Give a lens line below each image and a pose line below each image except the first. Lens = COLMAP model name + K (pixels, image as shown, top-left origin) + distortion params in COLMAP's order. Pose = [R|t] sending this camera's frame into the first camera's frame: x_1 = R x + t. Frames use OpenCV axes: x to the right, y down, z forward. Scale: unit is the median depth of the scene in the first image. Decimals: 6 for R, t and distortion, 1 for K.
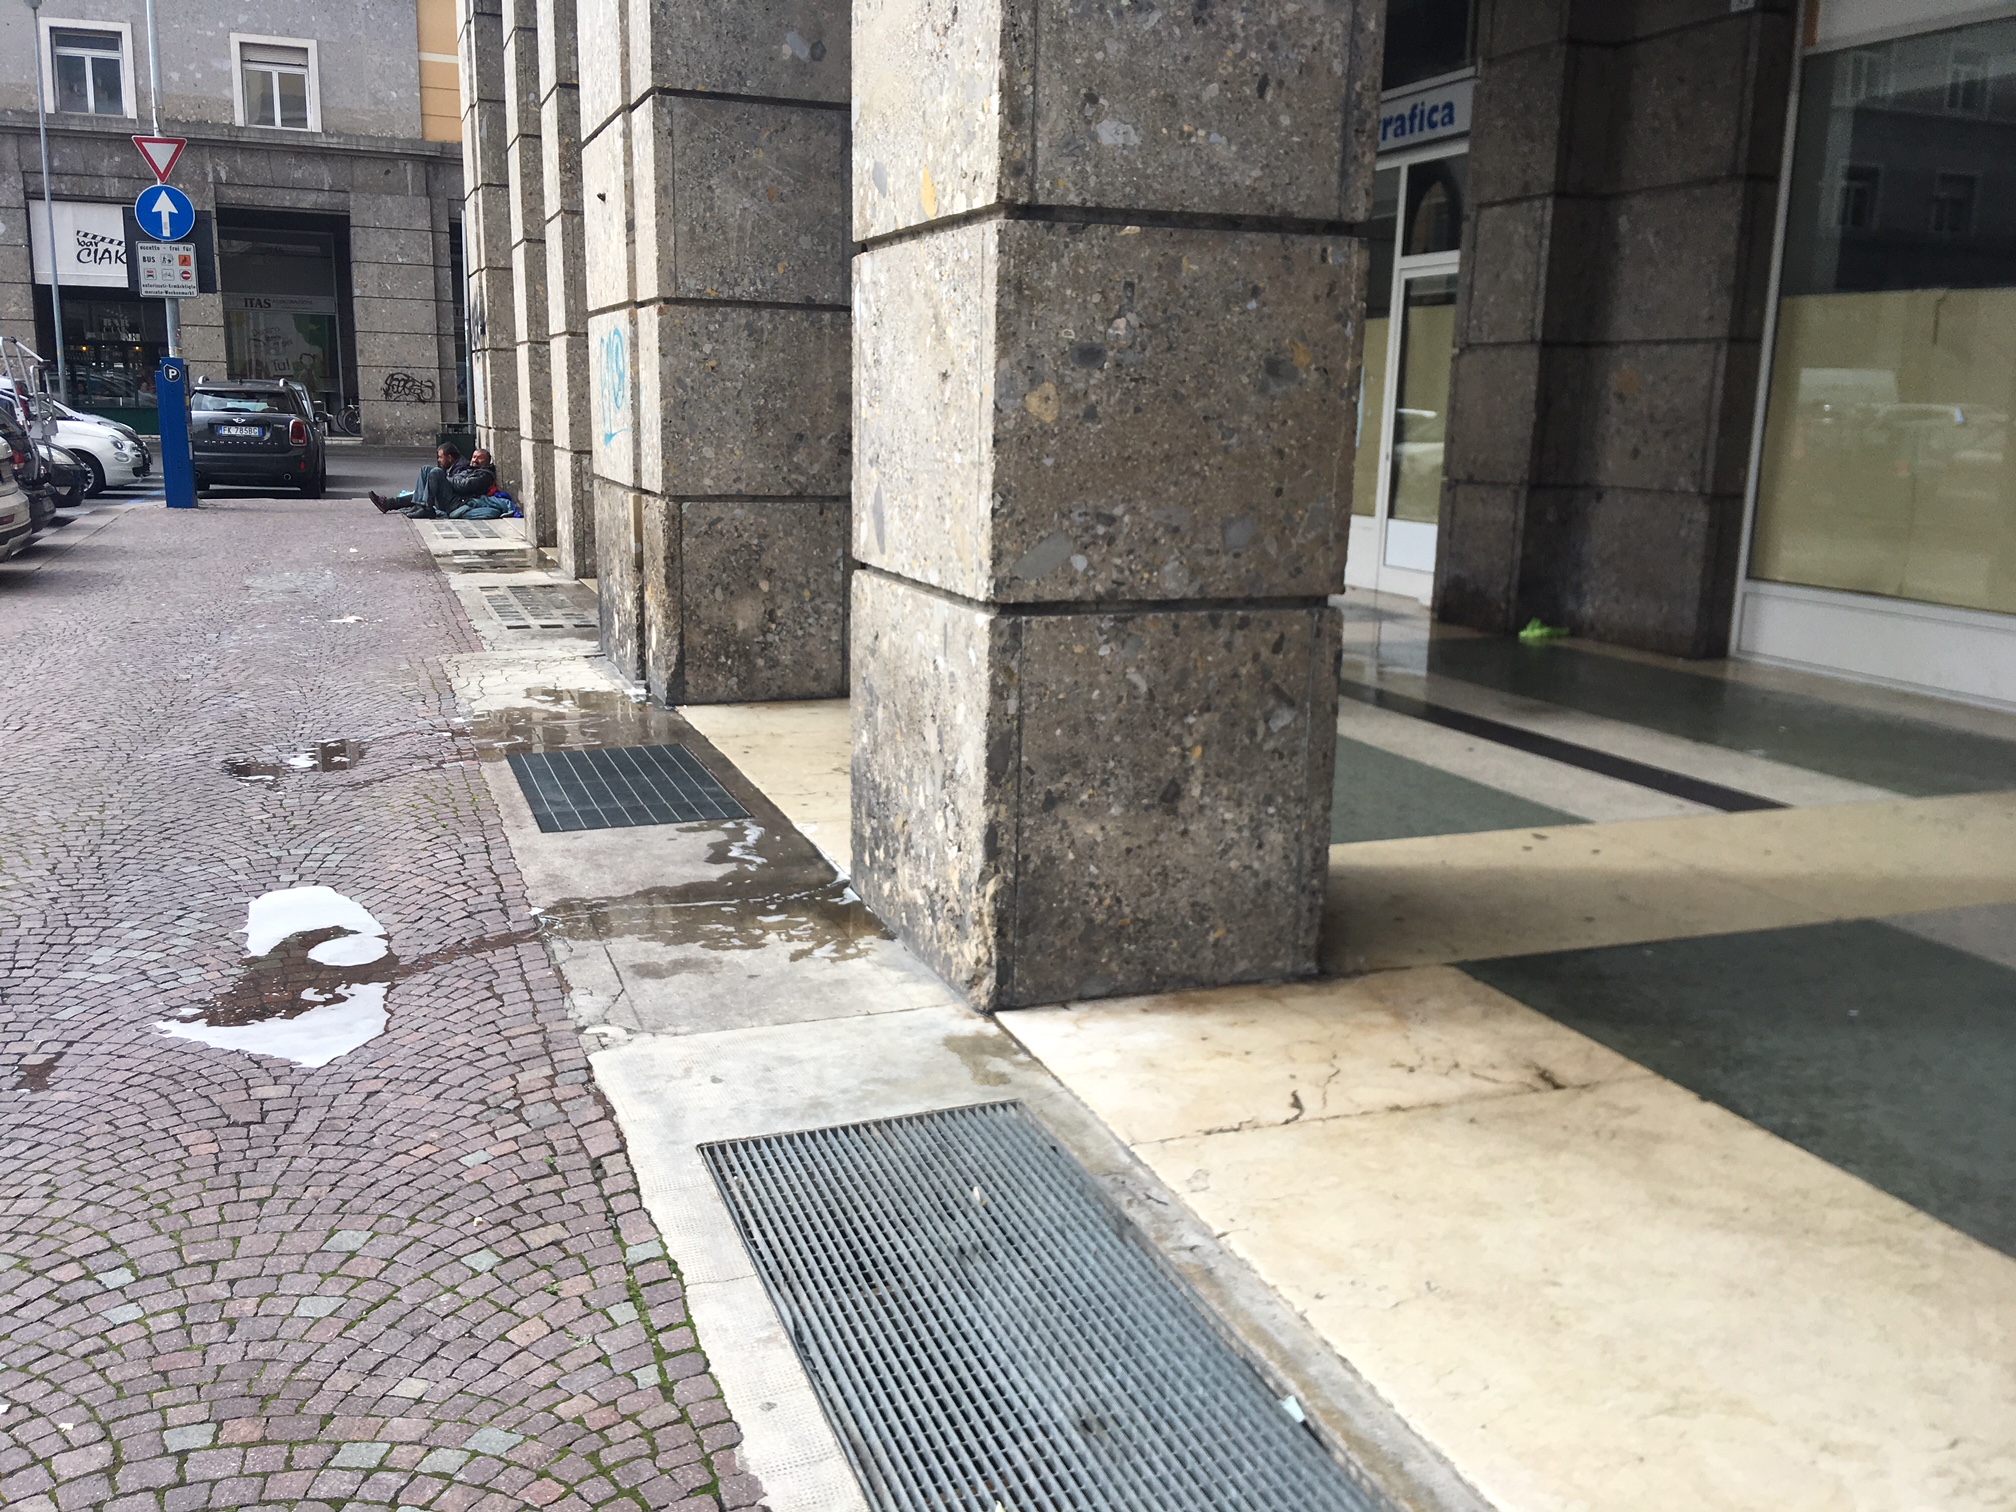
lens RADIAL K [[1704.4, 0, 966.2], [0, 1704.4, 762.5], [0, 0, 1]] dist [0.082550, -0.179929]
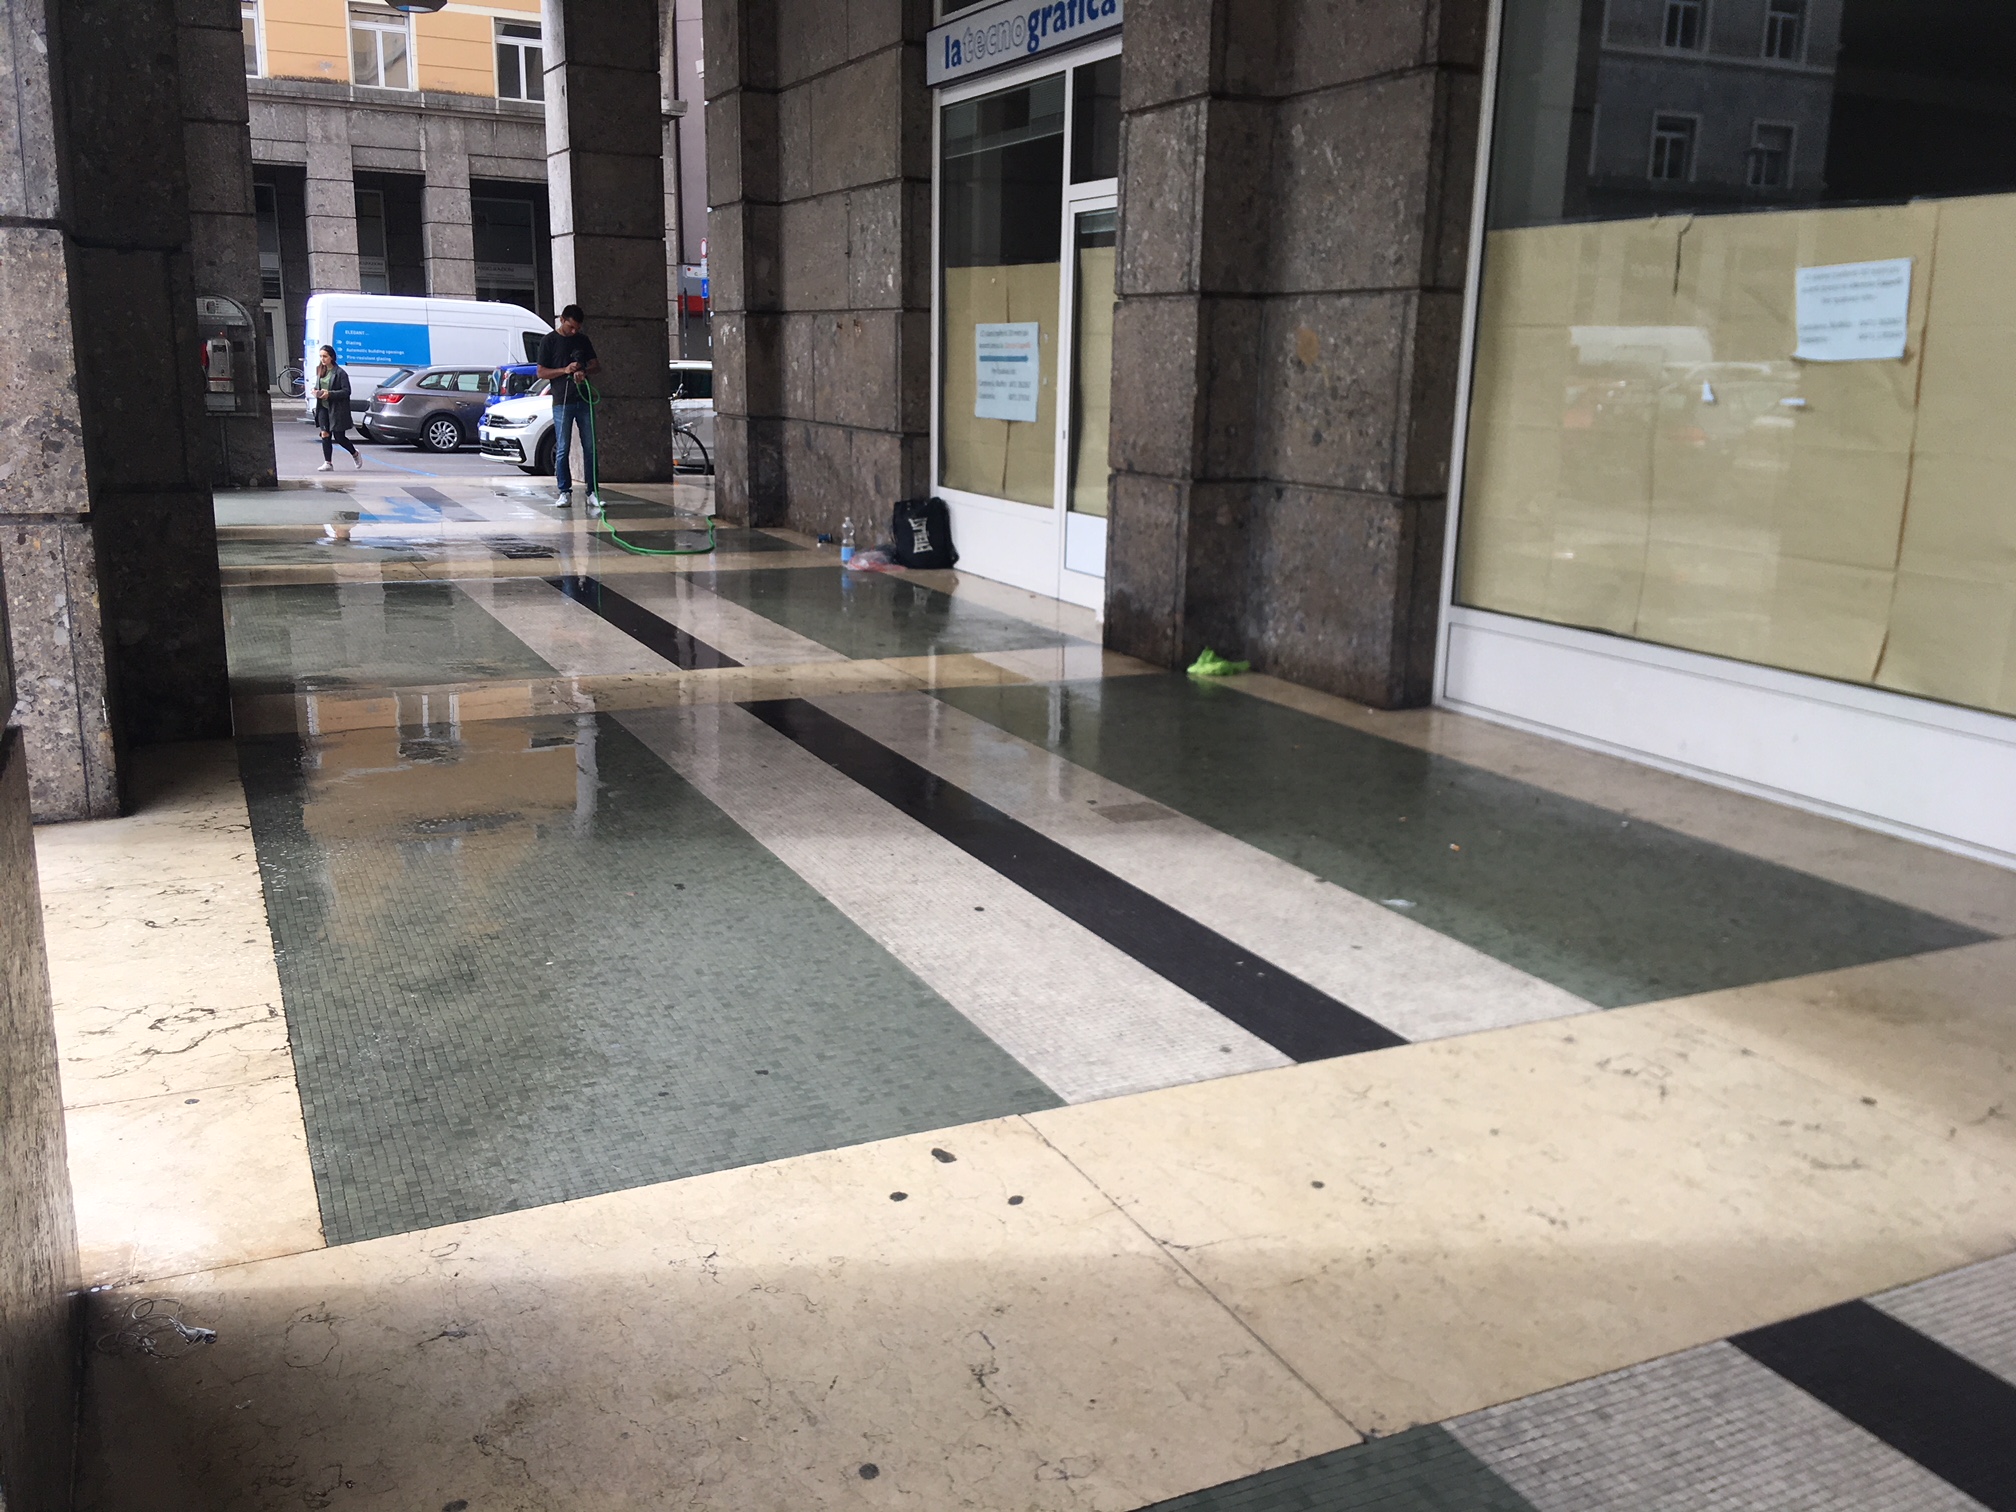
lens RADIAL K [[1717.7, 0, 1008.0], [0, 1717.7, 756.0], [0, 0, 1]] dist [0.078419, -0.141608]
pose [[0.994366, -0.020592, 0.103981, 0.167039], [0.018510, 0.999609, 0.020950, -0.056063], [-0.104372, -0.018908, 0.994359, 0.242147]]
